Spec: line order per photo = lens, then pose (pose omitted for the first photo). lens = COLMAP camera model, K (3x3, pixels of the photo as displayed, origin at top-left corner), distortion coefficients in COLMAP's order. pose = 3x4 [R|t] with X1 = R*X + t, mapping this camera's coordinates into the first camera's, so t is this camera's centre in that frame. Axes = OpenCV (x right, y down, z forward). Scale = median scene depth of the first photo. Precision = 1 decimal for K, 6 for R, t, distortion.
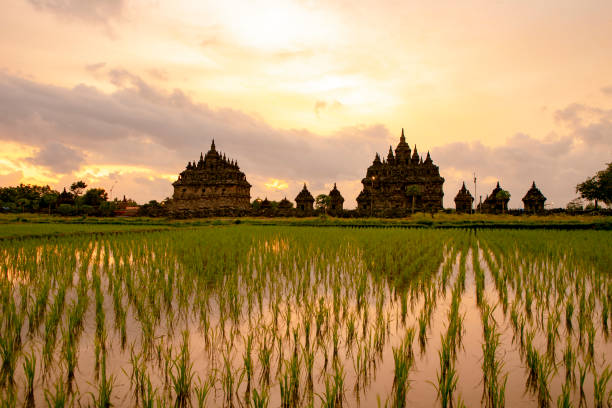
lens RADIAL K [[441.1, 0, 306.0], [0, 441.1, 204.0], [0, 0, 1]] dist [-0.101141, 0.081176]
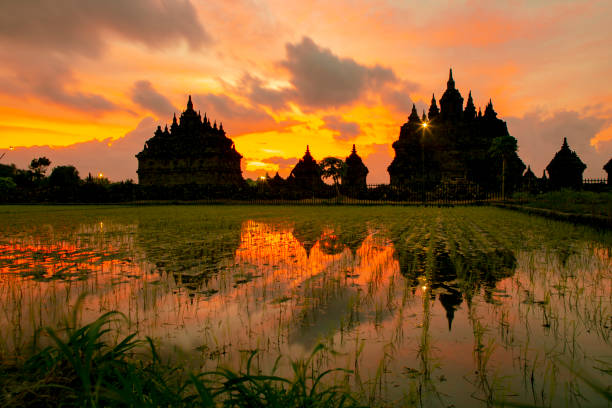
lens RADIAL K [[426.4, 0, 306.0], [0, 426.4, 204.0], [0, 0, 1]] dist [-0.101565, 0.067147]
pose [[0.998746, -0.010496, -0.048951, 0.022508], [0.012843, 0.998770, 0.047884, 0.007327], [0.048388, -0.048452, 0.997653, 0.327171]]
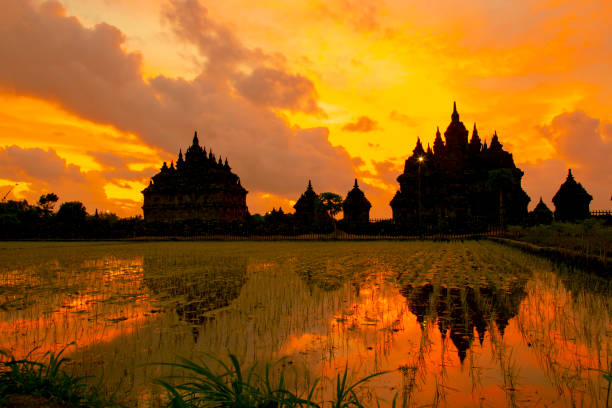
lens RADIAL K [[436.8, 0, 306.0], [0, 436.8, 204.0], [0, 0, 1]] dist [-0.103092, 0.073800]
pose [[0.996692, -0.023798, -0.077711, 0.036946], [0.021294, 0.999232, -0.032892, 0.006750], [0.078434, 0.031129, 0.996433, 0.320007]]
